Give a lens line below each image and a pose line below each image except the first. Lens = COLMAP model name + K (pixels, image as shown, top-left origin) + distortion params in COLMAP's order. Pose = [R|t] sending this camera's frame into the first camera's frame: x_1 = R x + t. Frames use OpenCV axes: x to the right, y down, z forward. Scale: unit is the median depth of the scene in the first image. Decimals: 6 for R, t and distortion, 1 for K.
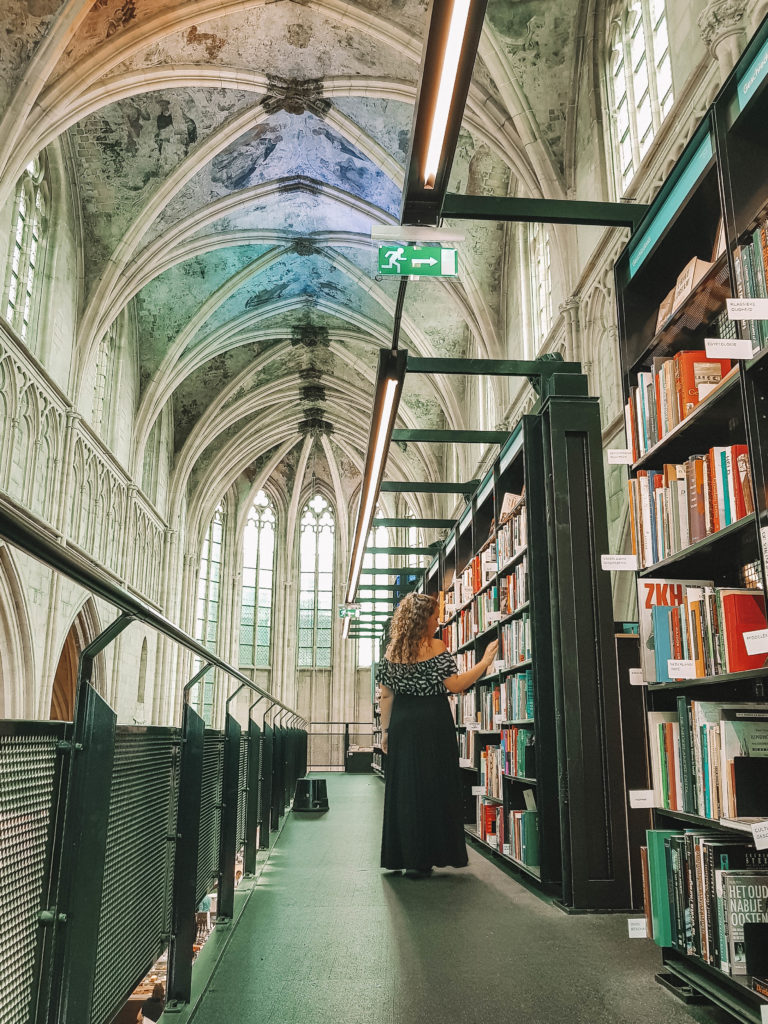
lens RADIAL K [[853.5, 0, 384.0], [0, 853.5, 512.0], [0, 0, 1]] dist [-0.001641, -0.002213]
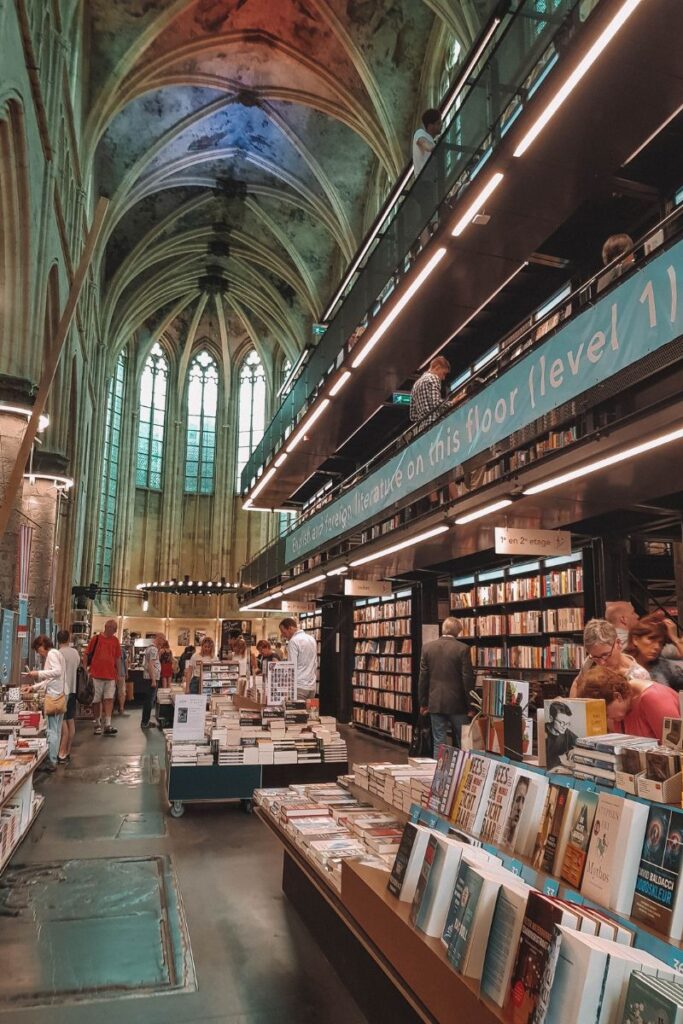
lens RADIAL K [[779.9, 0, 341.5], [0, 779.9, 512.0], [0, 0, 1]] dist [0.000828, 0.004106]
pose [[0.982224, 0.041189, 0.183135, -0.109847], [-0.055261, 0.995843, 0.072409, 0.154622], [-0.179391, -0.081242, 0.980417, -0.147524]]
